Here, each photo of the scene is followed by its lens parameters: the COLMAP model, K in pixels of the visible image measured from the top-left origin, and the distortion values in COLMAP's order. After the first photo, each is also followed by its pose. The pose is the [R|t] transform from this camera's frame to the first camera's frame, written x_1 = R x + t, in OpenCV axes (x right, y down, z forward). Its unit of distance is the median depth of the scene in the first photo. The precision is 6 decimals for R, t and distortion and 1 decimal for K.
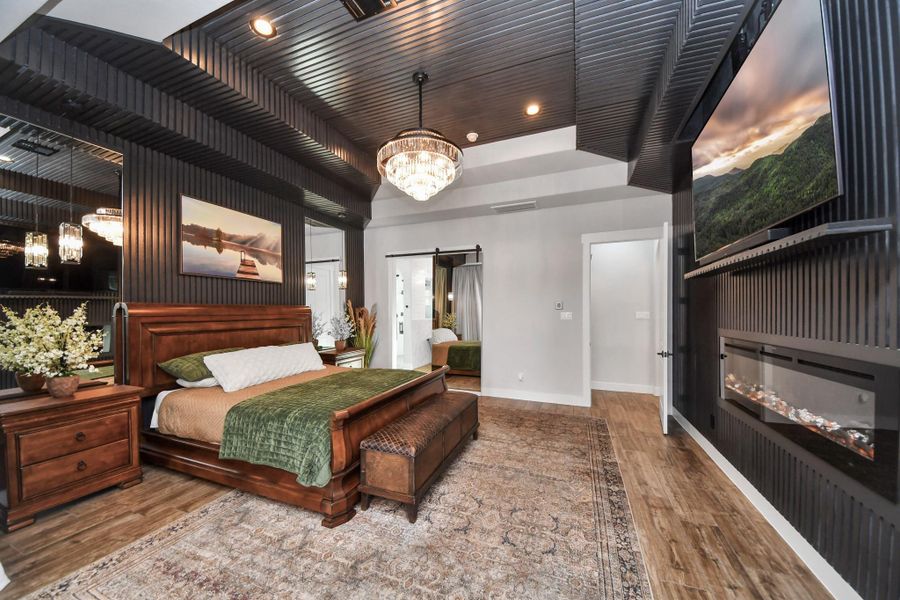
lens RADIAL K [[319.4, 0, 449.9], [0, 319.4, 306.6], [0, 0, 1]] dist [0.010108, -0.011173]
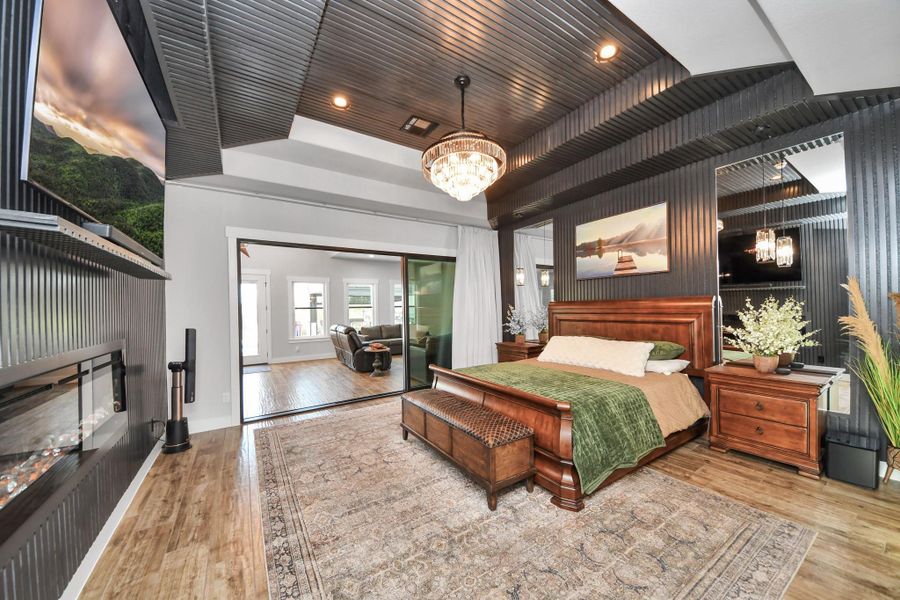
lens RADIAL K [[319.4, 0, 449.9], [0, 319.4, 306.6], [0, 0, 1]] dist [0.010108, -0.011173]
pose [[-0.580130, 0.013010, -0.814420, 0.627292], [0.035788, 0.999314, -0.009529, 0.009828], [0.813737, -0.034674, -0.580198, 1.264969]]
